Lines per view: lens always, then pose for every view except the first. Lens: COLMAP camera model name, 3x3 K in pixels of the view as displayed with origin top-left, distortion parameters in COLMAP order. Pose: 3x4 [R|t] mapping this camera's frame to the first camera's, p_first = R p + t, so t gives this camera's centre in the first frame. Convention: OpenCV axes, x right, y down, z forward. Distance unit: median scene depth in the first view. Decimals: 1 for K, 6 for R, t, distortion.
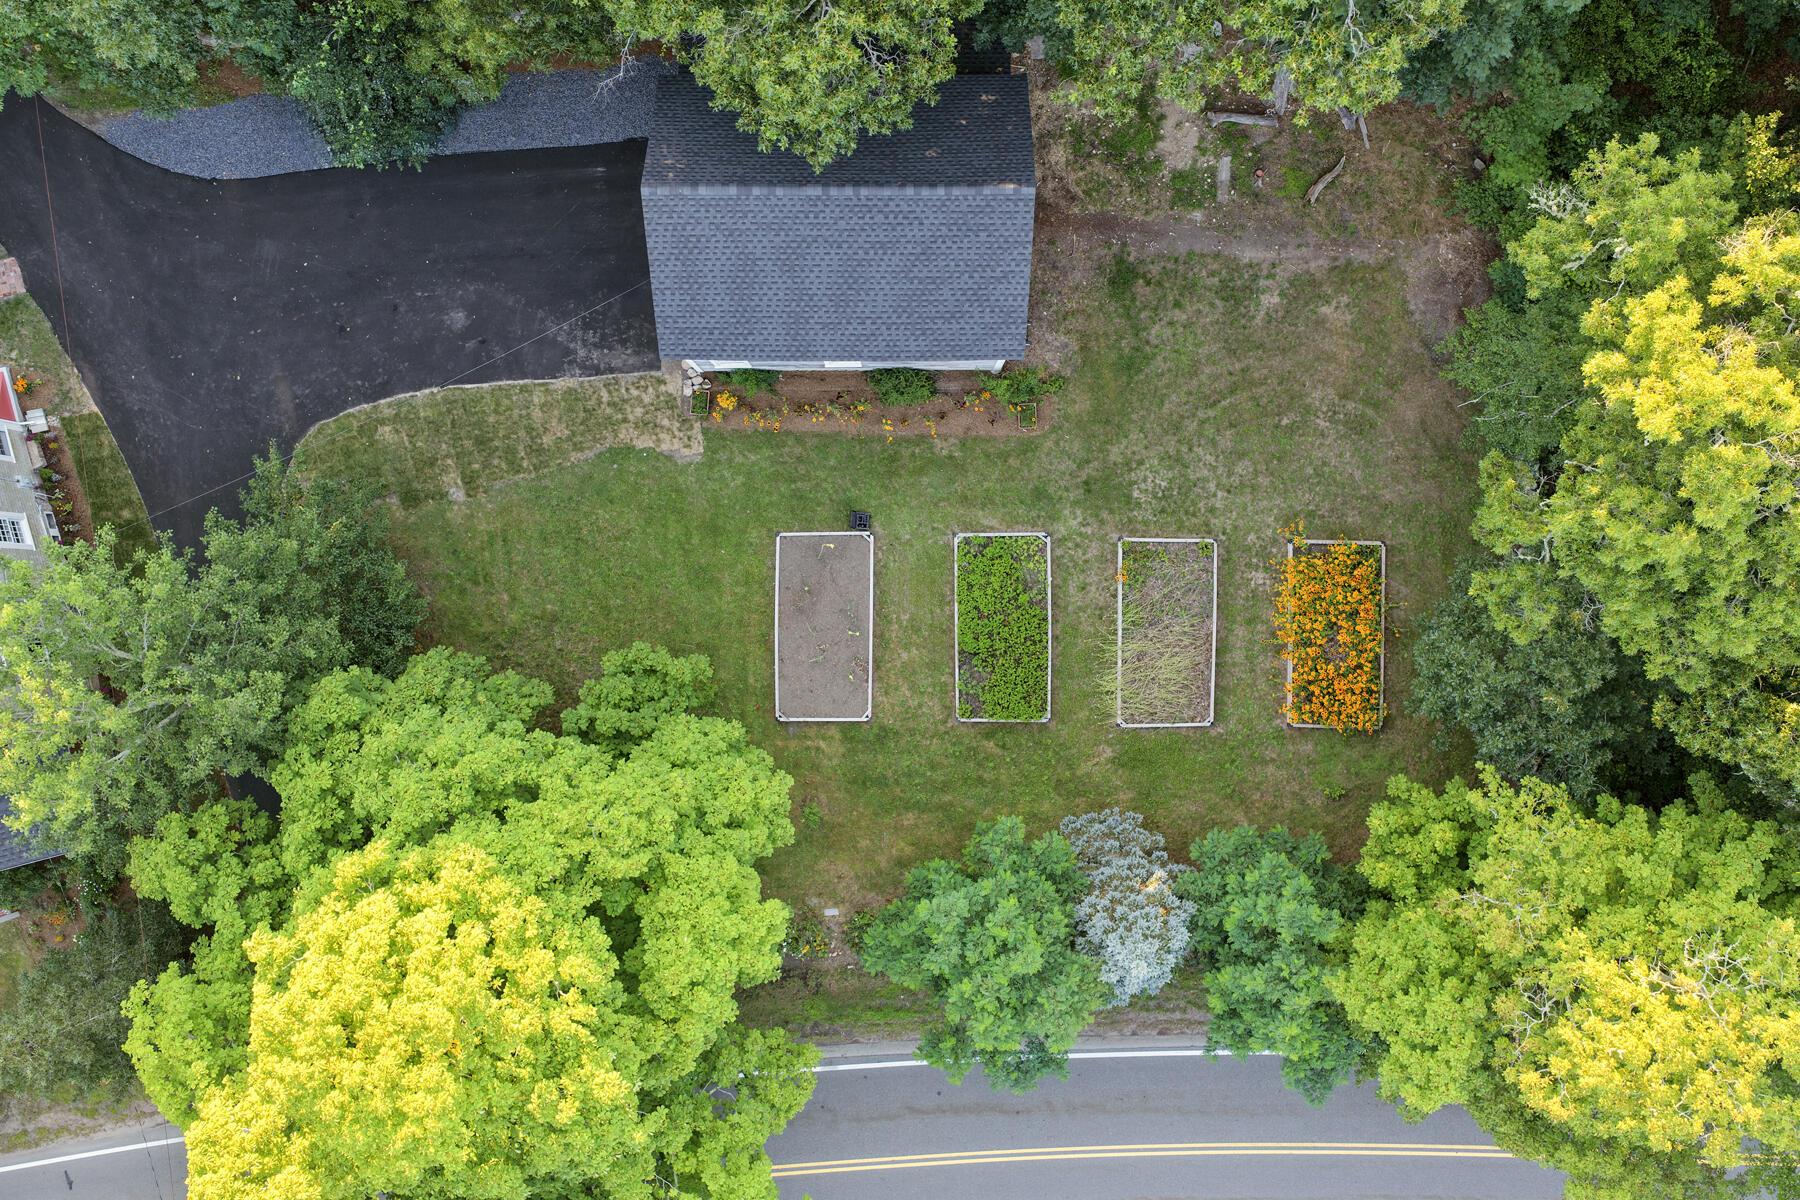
lens RADIAL K [[1435.3, 0, 896.4], [0, 1435.3, 602.9], [0, 0, 1]] dist [-0.002984, 0.031832]
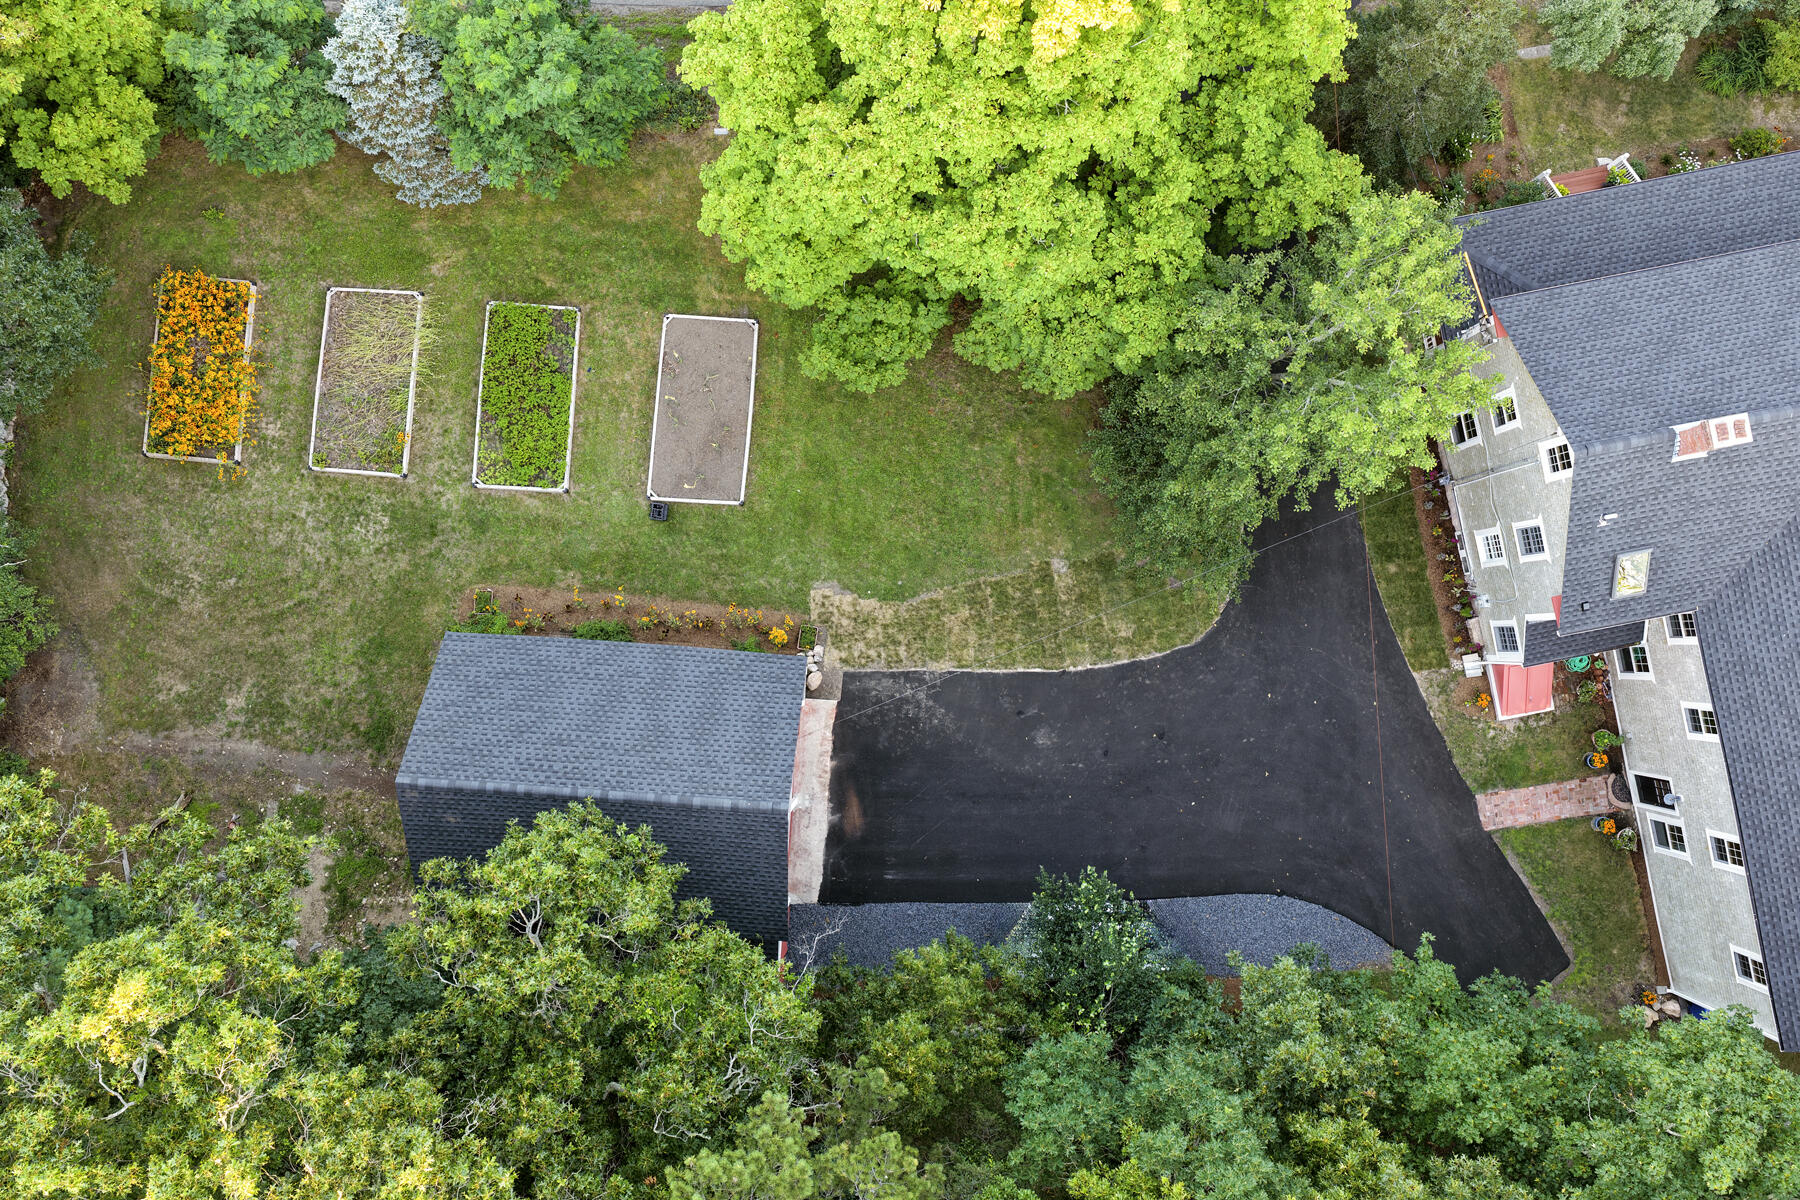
lens RADIAL K [[1435.3, 0, 896.4], [0, 1435.3, 602.9], [0, 0, 1]] dist [-0.002984, 0.031832]
pose [[-0.997560, -0.067963, 0.015979, -0.212607], [0.068319, -0.997401, 0.022892, -0.133710], [0.014382, 0.023928, 0.999610, -0.000209]]
